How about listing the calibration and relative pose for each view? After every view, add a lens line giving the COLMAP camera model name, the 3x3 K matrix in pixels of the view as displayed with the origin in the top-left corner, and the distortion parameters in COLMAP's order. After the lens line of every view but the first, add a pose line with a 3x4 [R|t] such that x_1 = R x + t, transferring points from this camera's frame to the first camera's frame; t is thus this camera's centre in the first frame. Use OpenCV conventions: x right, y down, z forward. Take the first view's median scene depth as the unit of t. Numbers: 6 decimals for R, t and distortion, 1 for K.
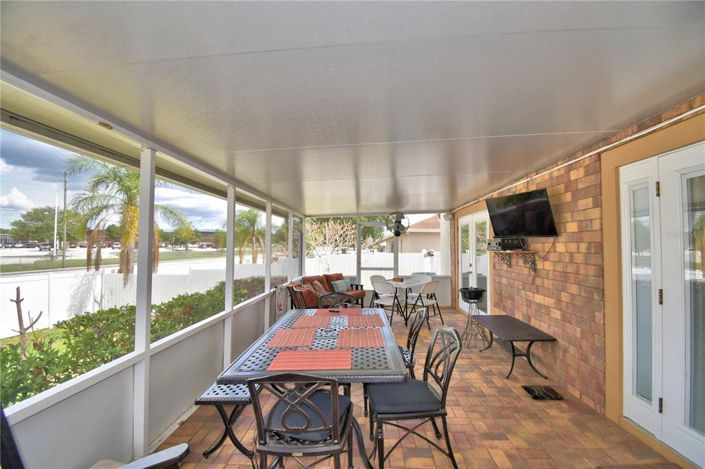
lens RADIAL K [[308.6, 0, 349.1], [0, 308.6, 235.1], [0, 0, 1]] dist [0.006687, -0.018975]
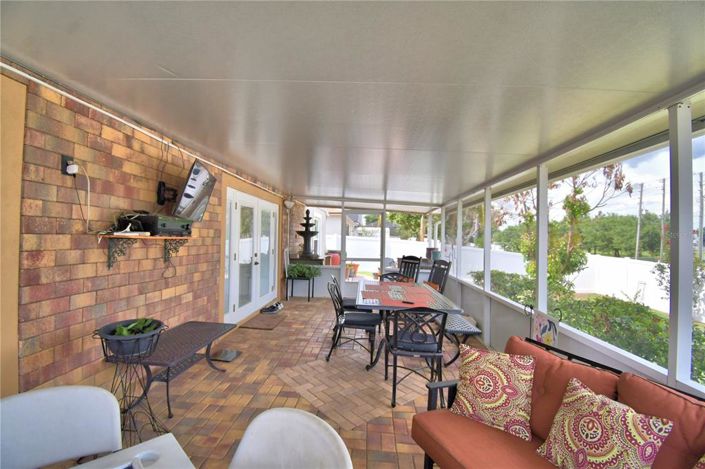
lens RADIAL K [[308.6, 0, 350.7], [0, 308.6, 235.6], [0, 0, 1]] dist [0.006687, -0.018975]
pose [[-0.999728, -0.022706, 0.005324, 0.140578], [-0.022916, 0.998794, -0.043428, 0.087014], [-0.004331, -0.043538, -0.999042, 2.096203]]
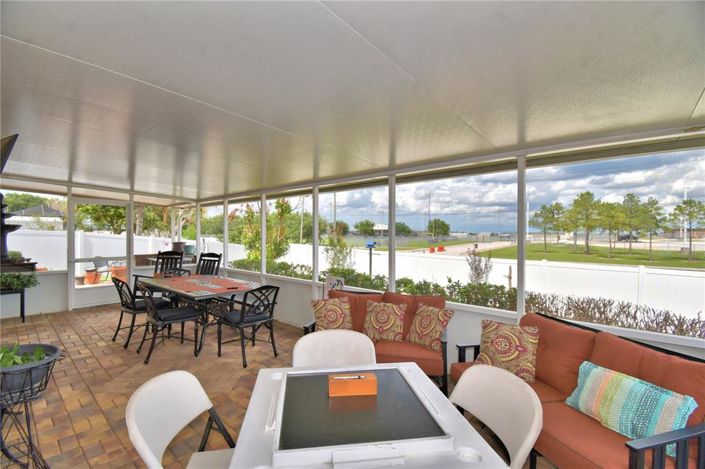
lens RADIAL K [[308.6, 0, 352.8], [0, 308.6, 235.7], [0, 0, 1]] dist [0.006687, -0.018975]
pose [[-0.602500, -0.001424, -0.798118, 0.638318], [0.021831, 0.999595, -0.018264, 0.085981], [0.797820, -0.028428, -0.602225, 2.185860]]
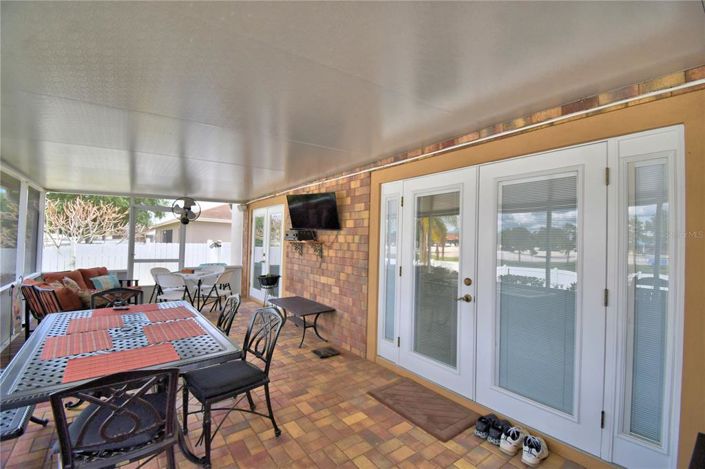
lens RADIAL K [[308.6, 0, 353.5], [0, 308.6, 235.2], [0, 0, 1]] dist [0.006687, -0.018975]
pose [[0.763908, 0.030894, 0.644586, -0.117352], [-0.047822, 0.998817, 0.008802, 0.011108], [-0.643551, -0.037549, 0.764481, -0.029148]]
